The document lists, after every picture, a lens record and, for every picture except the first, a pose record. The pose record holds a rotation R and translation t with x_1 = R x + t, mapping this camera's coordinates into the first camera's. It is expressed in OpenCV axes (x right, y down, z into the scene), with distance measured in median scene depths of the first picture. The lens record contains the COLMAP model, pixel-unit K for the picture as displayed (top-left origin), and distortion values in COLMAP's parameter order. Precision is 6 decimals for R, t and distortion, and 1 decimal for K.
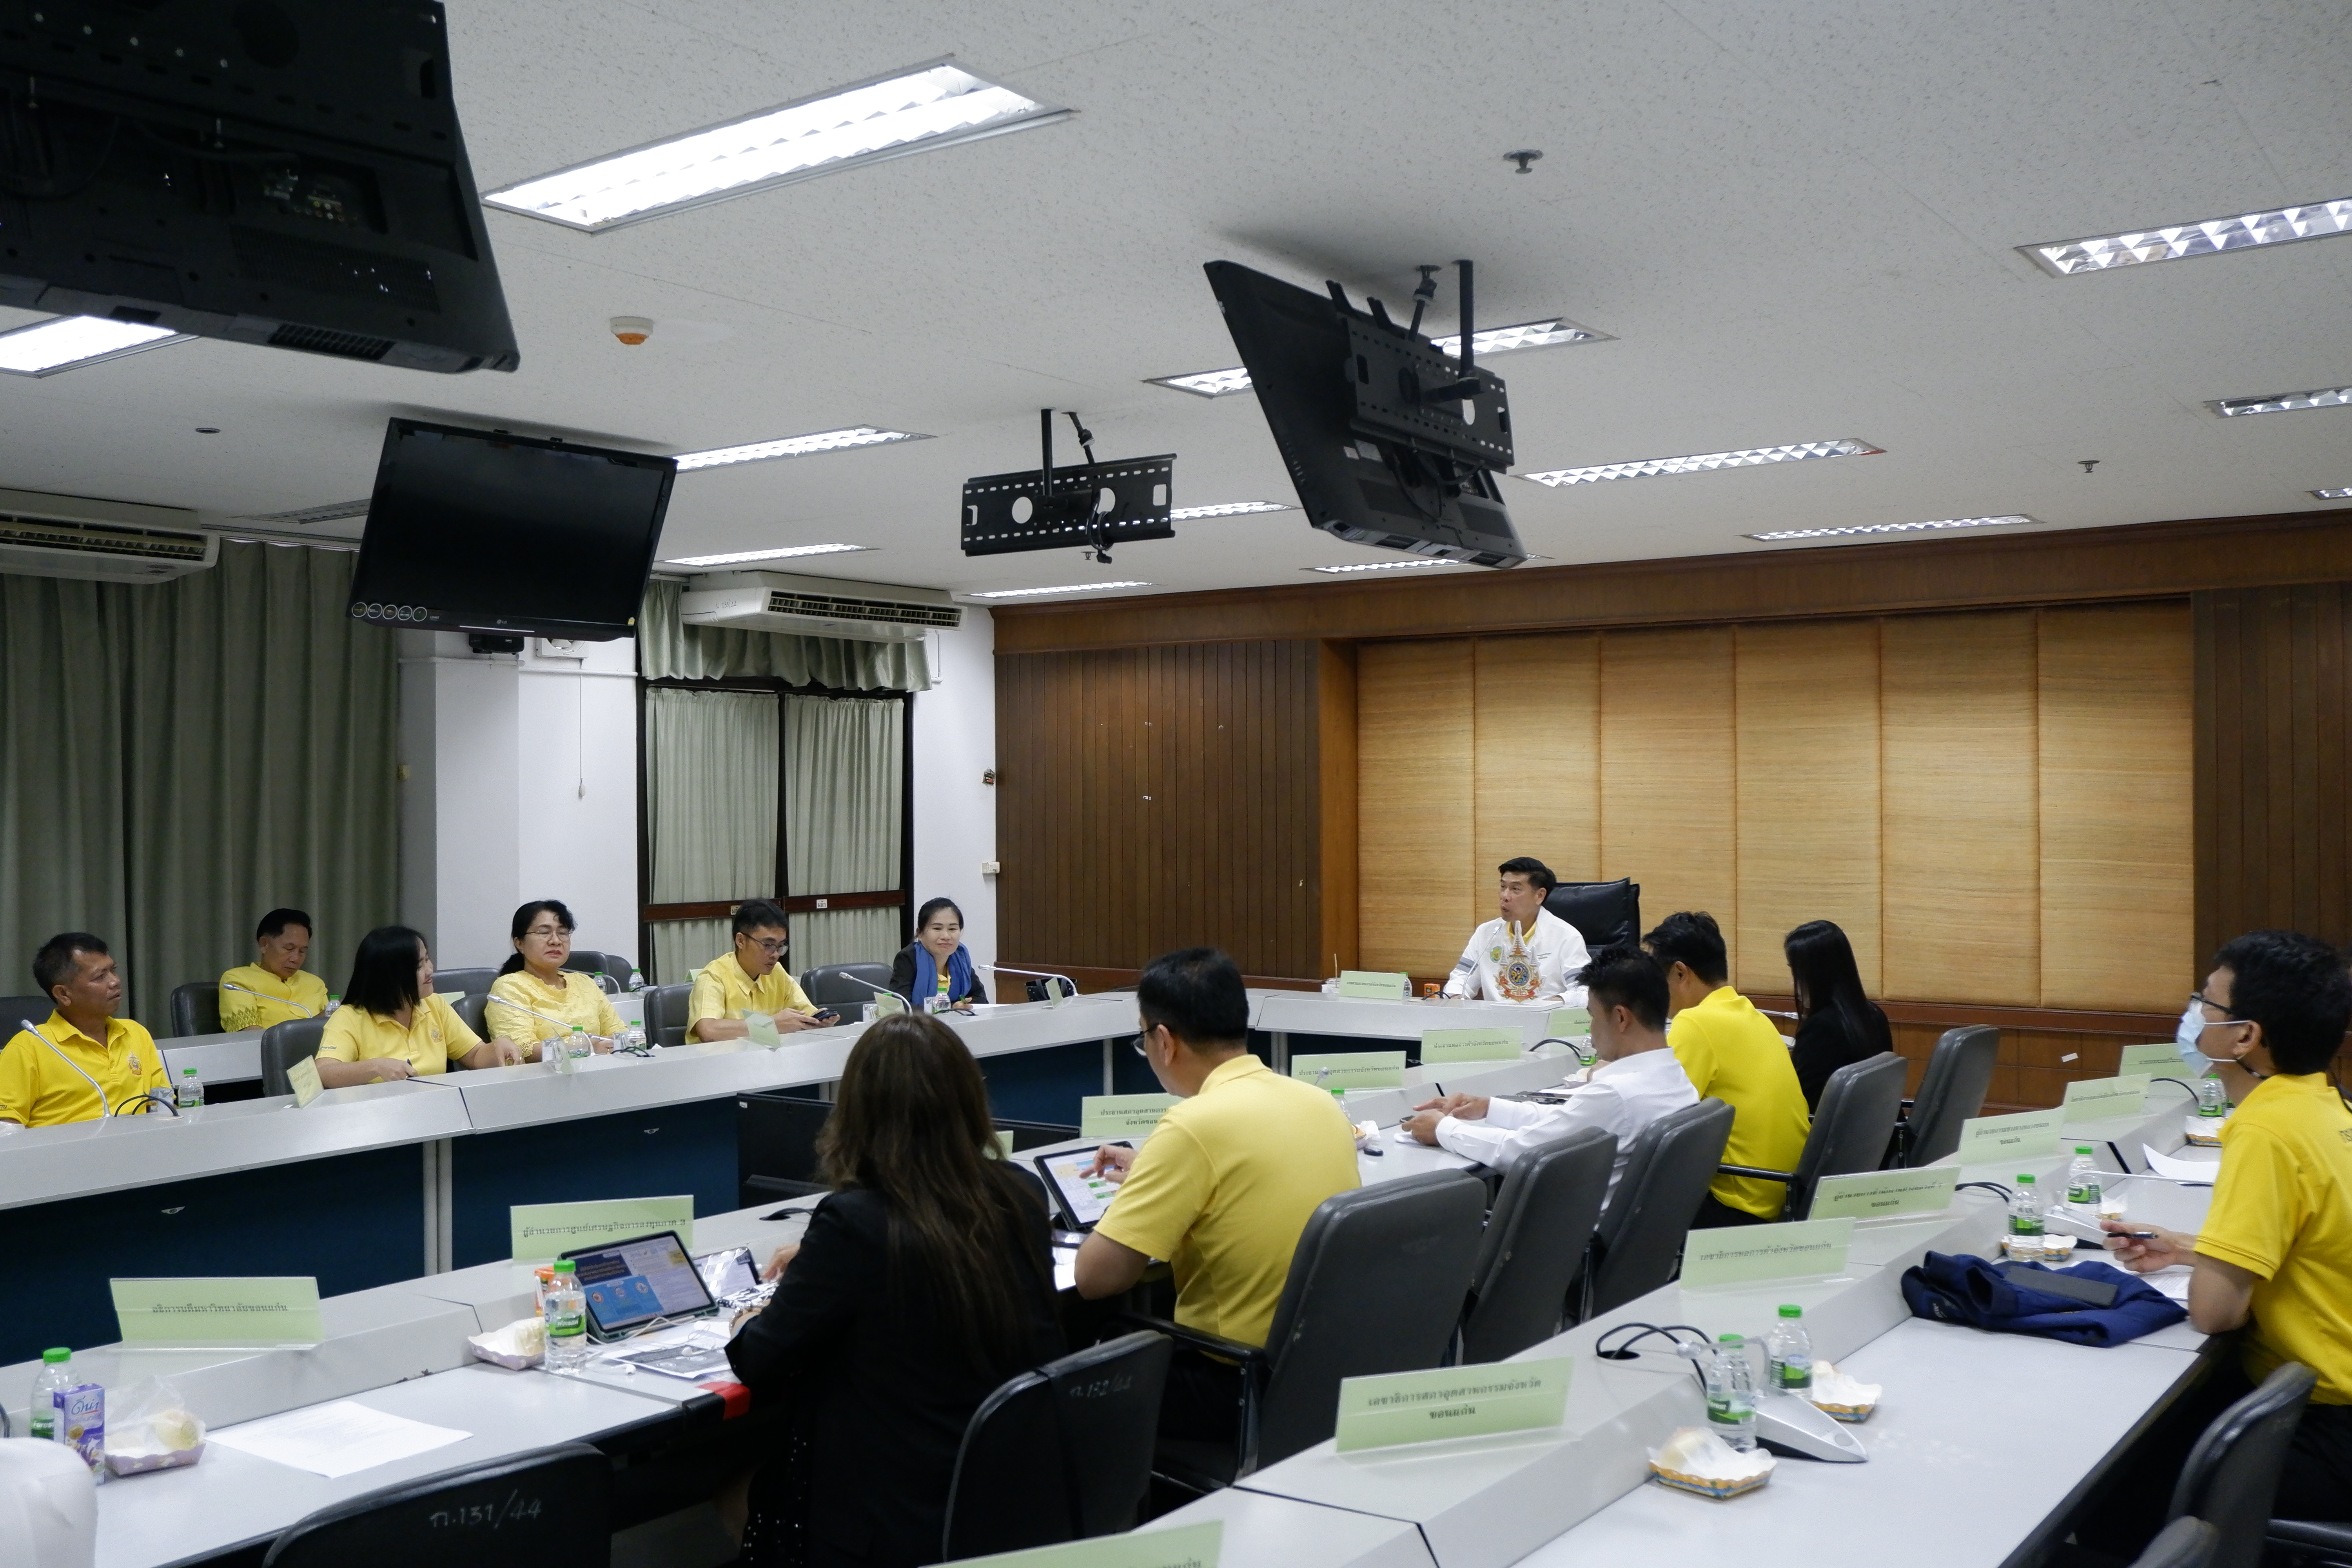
lens RADIAL K [[2176.7, 0, 1180.0], [0, 2176.7, 785.5], [0, 0, 1]] dist [-0.041348, 0.000000]
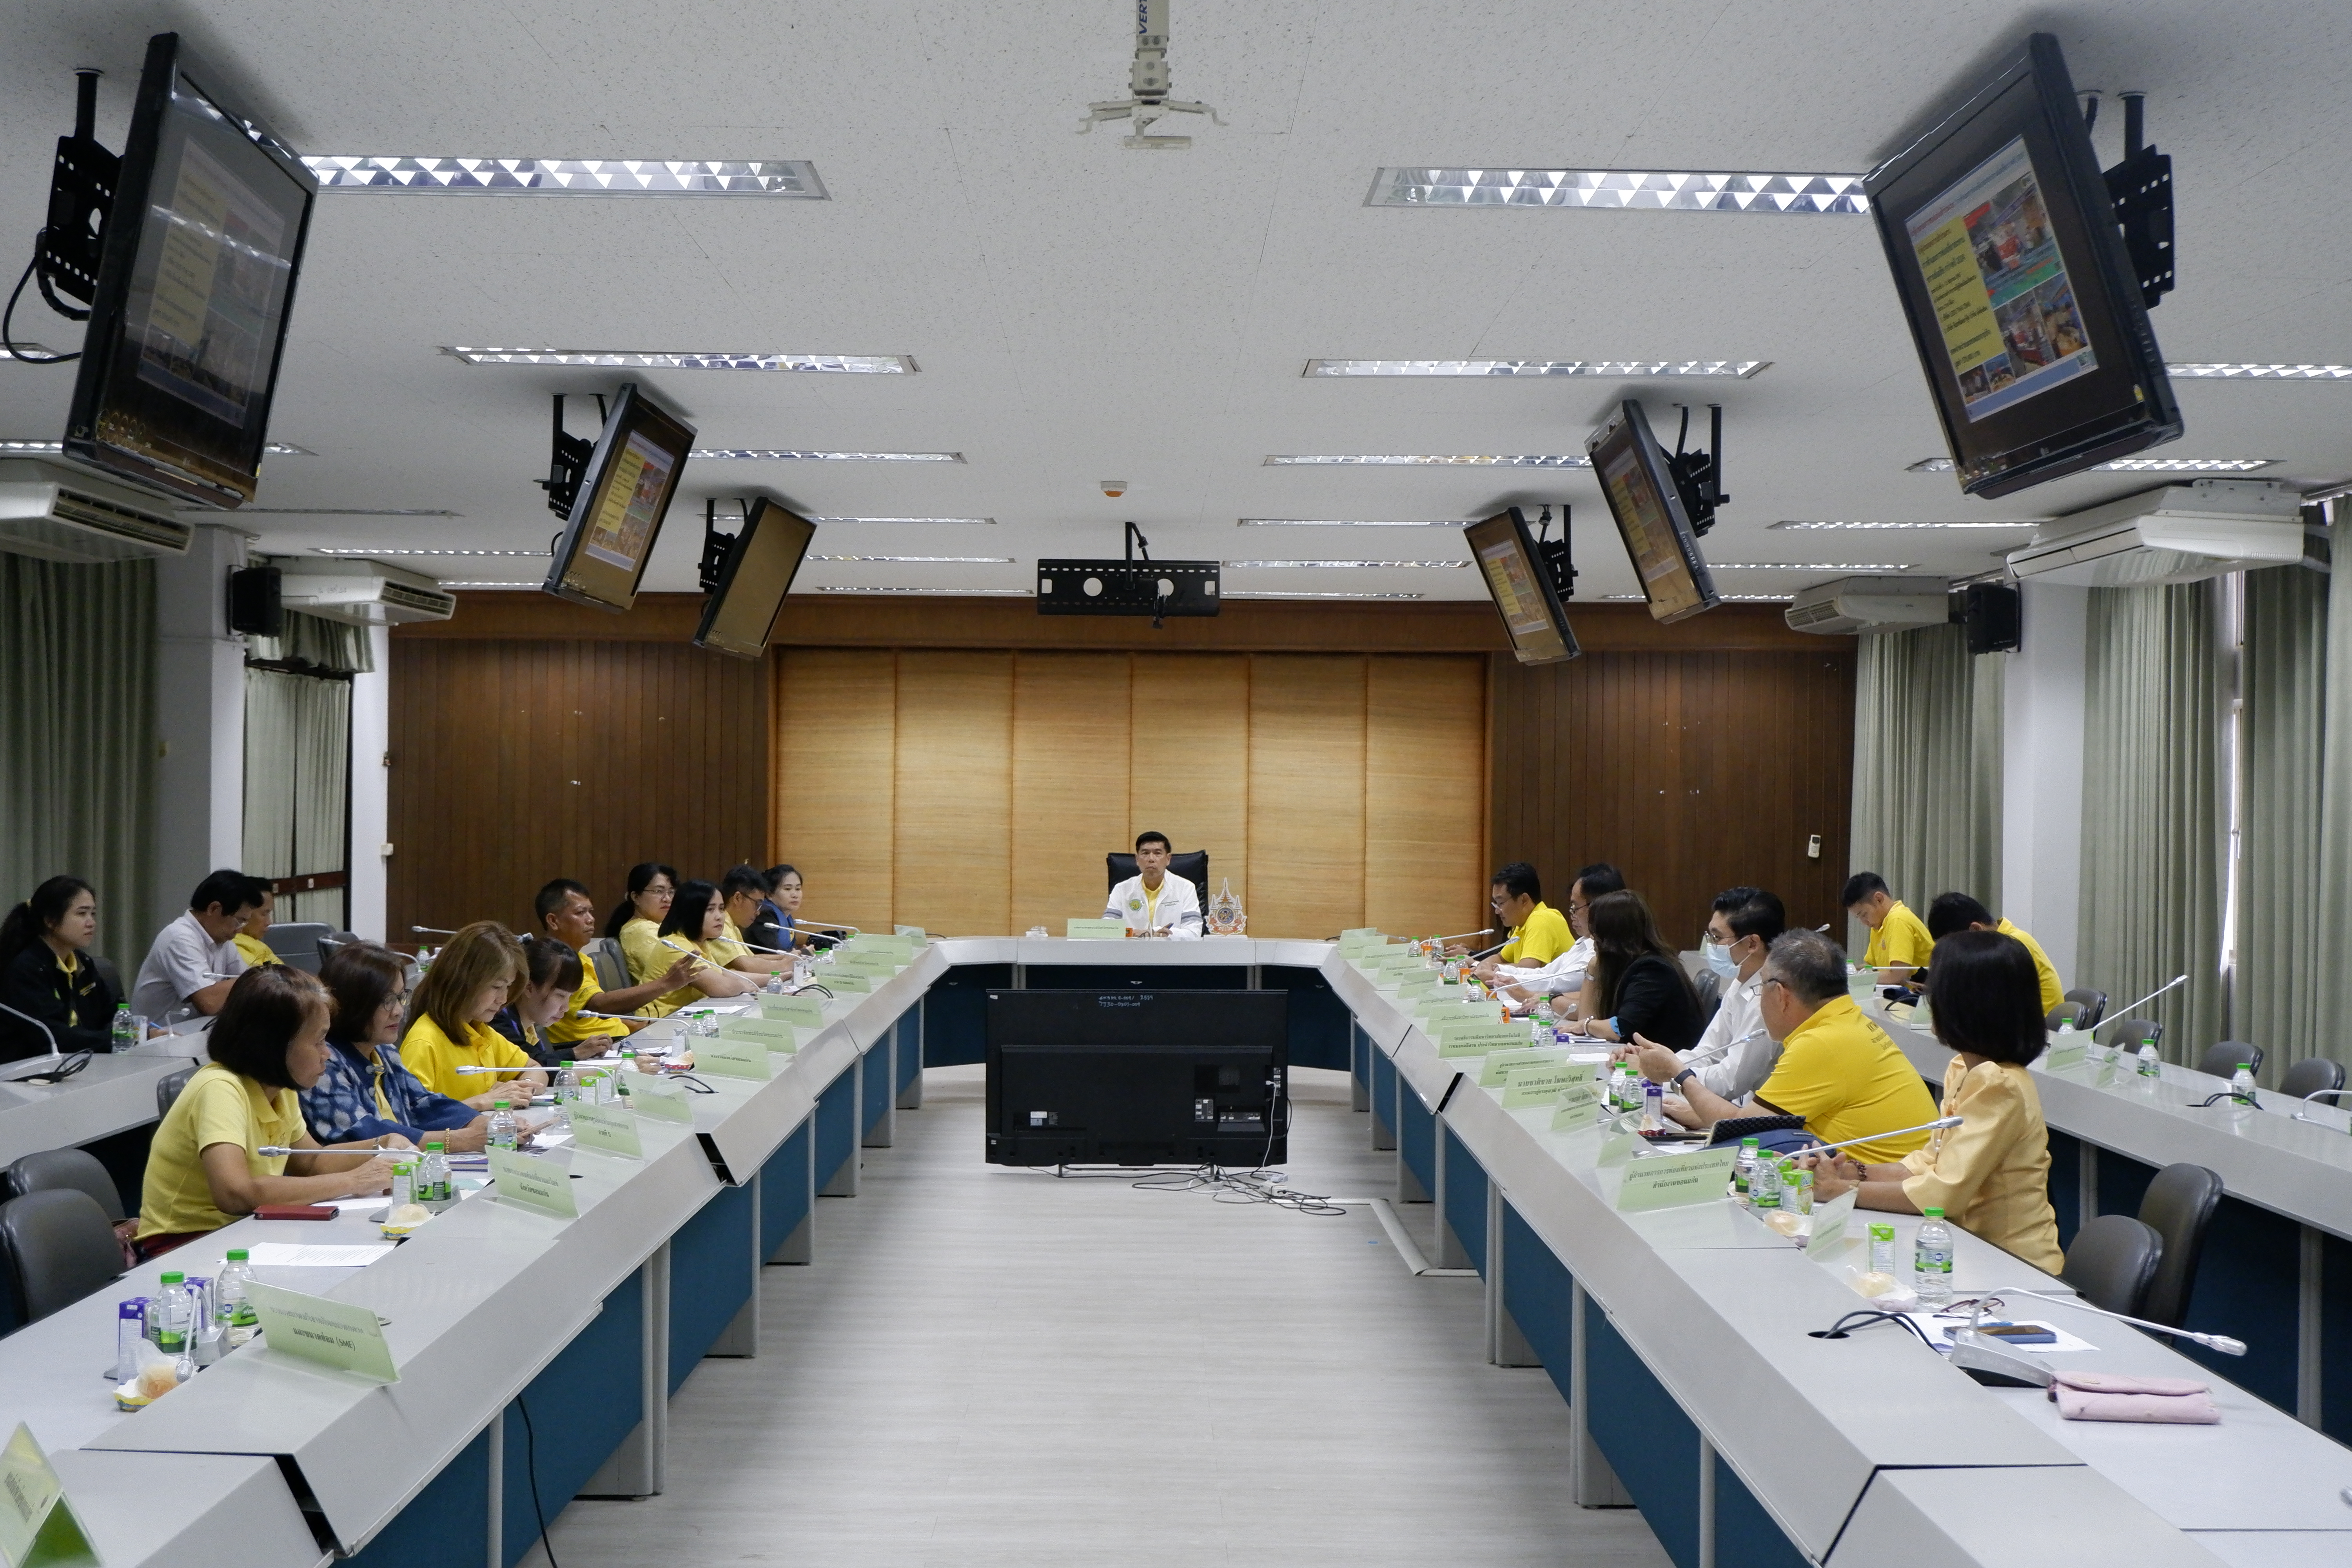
lens RADIAL K [[2944.9, 0, 1175.1], [0, 2944.9, 788.5], [0, 0, 1]] dist [0.027648, 0.000000]
pose [[0.806312, 0.015119, 0.591297, -0.750223], [-0.017866, 0.999840, -0.001202, 0.005974], [-0.591221, -0.009594, 0.806453, -0.390613]]
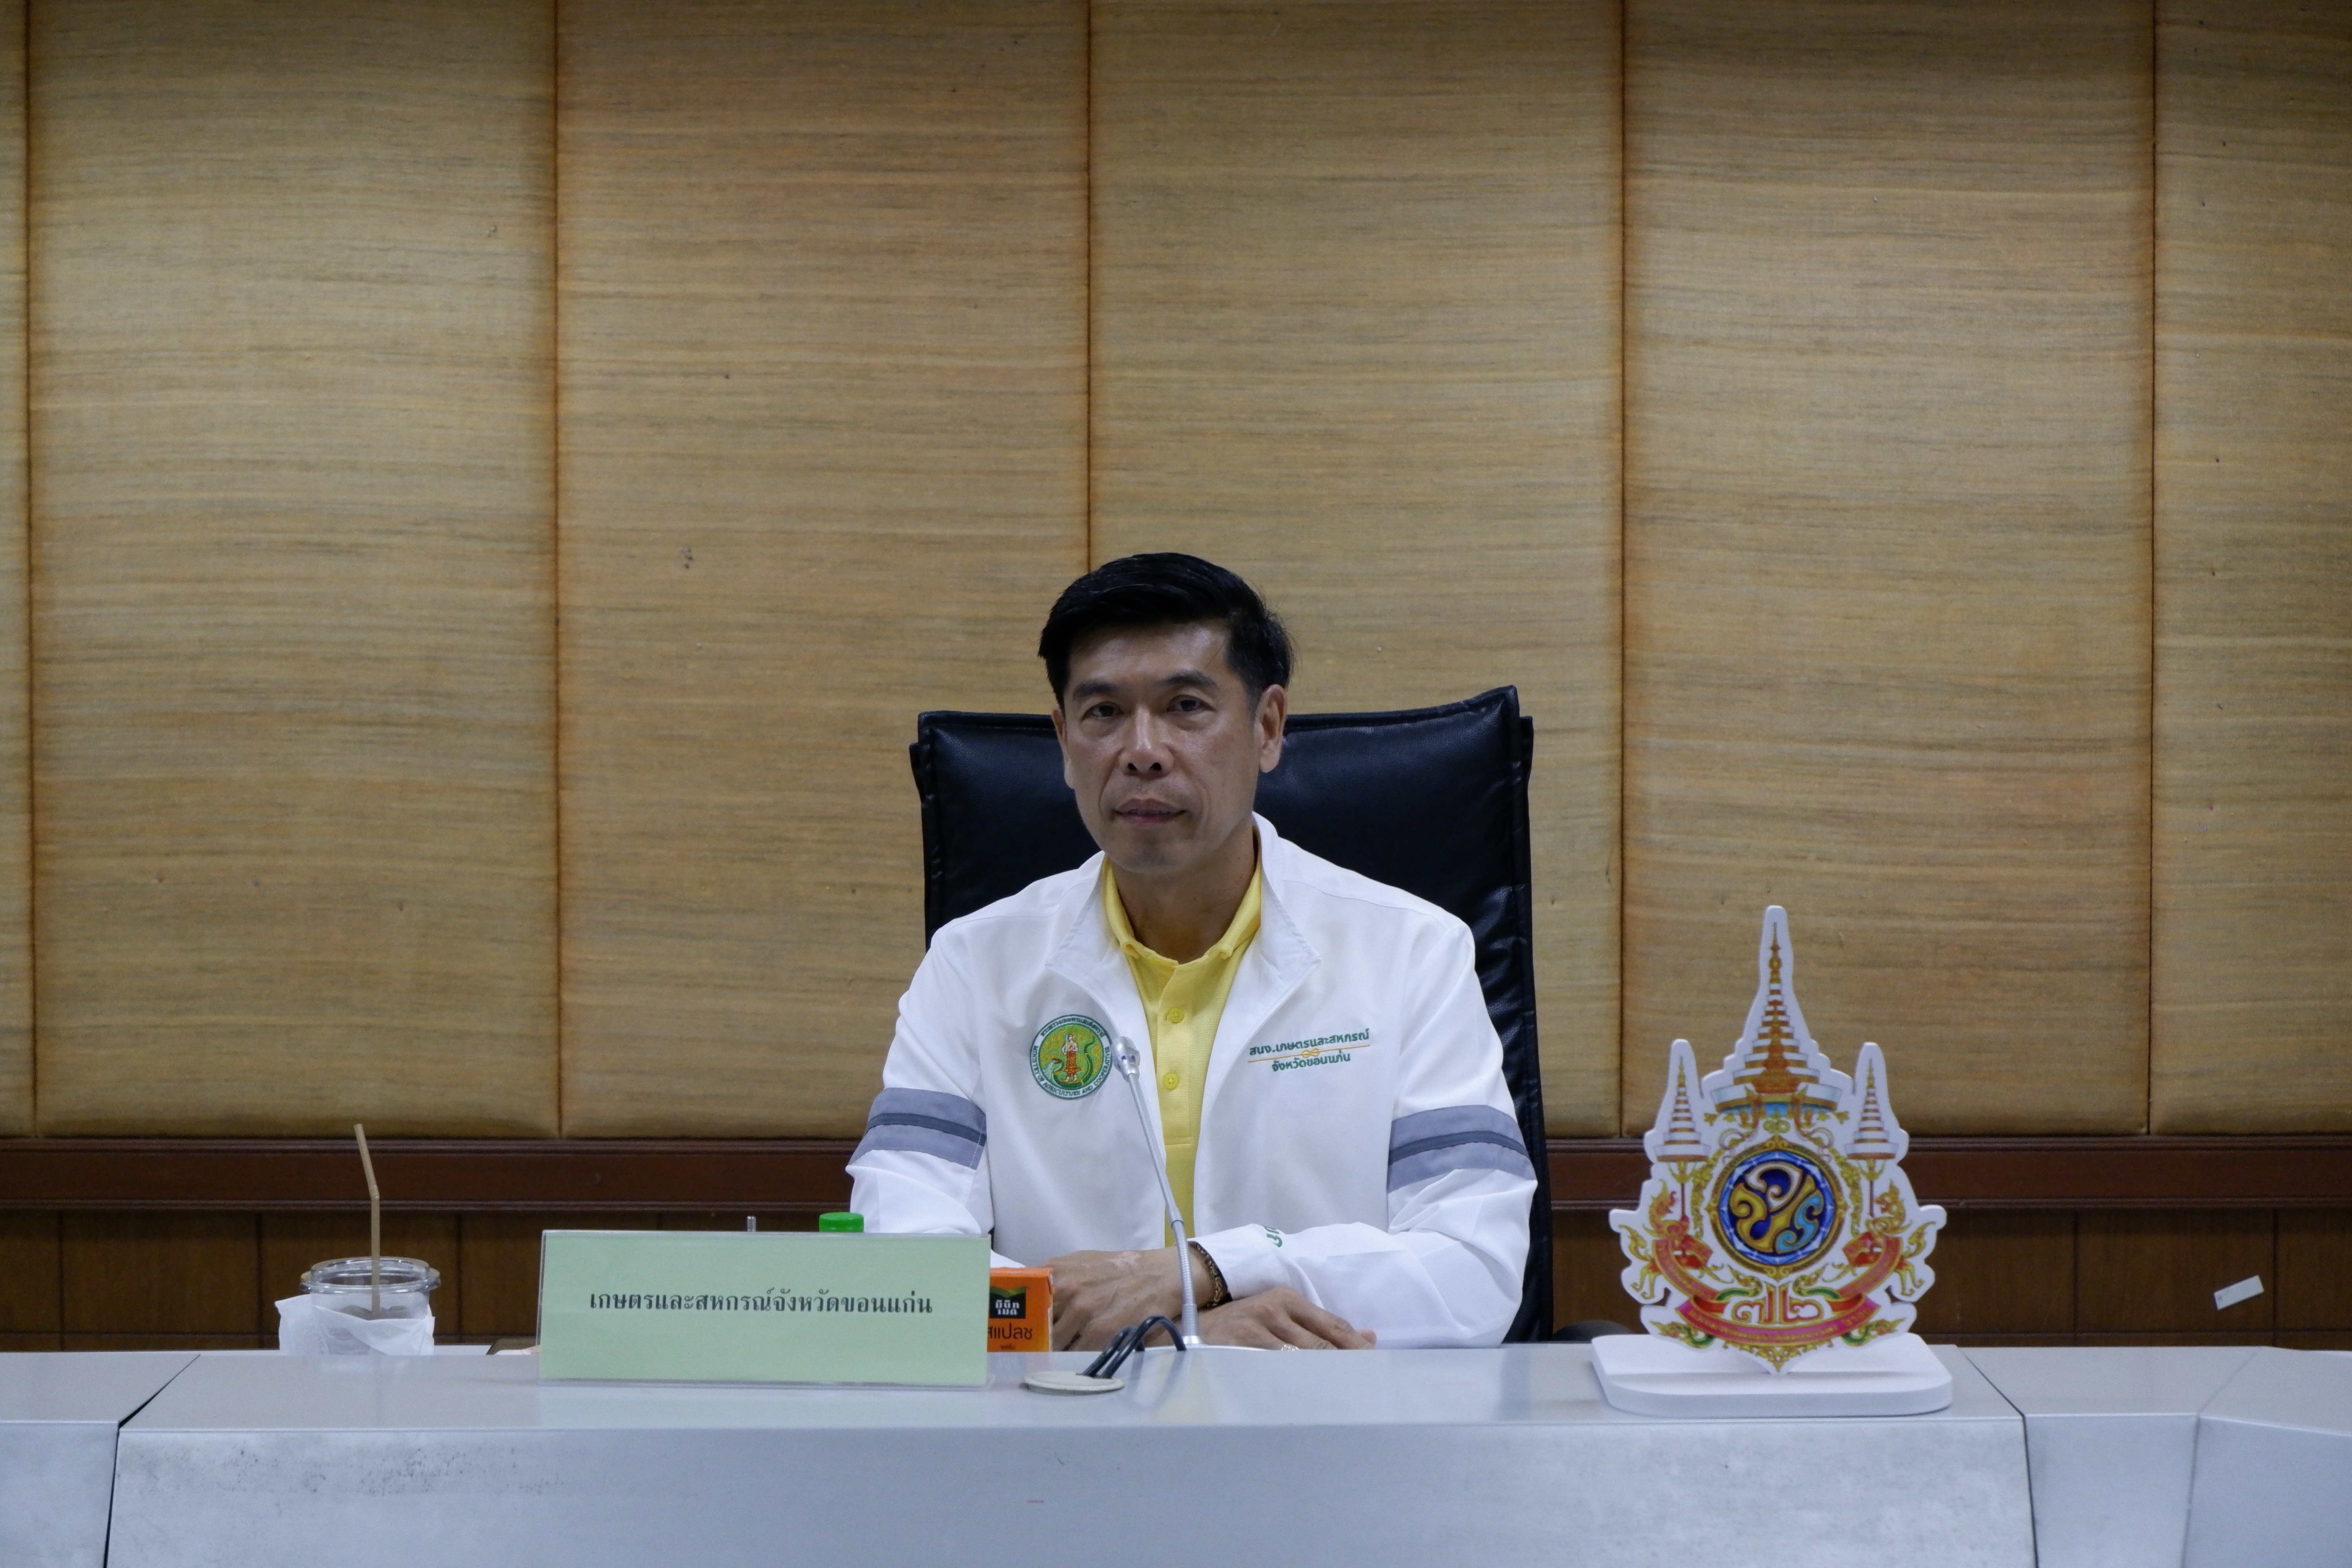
lens RADIAL K [[4507.9, 0, 1180.8], [0, 4507.9, 787.8], [0, 0, 1]] dist [-0.102143, 0.000000]
pose [[0.815541, -0.018603, 0.578400, -0.067387], [-0.005606, 0.999182, 0.040040, 0.029449], [-0.578672, -0.035897, 0.814770, 0.549834]]
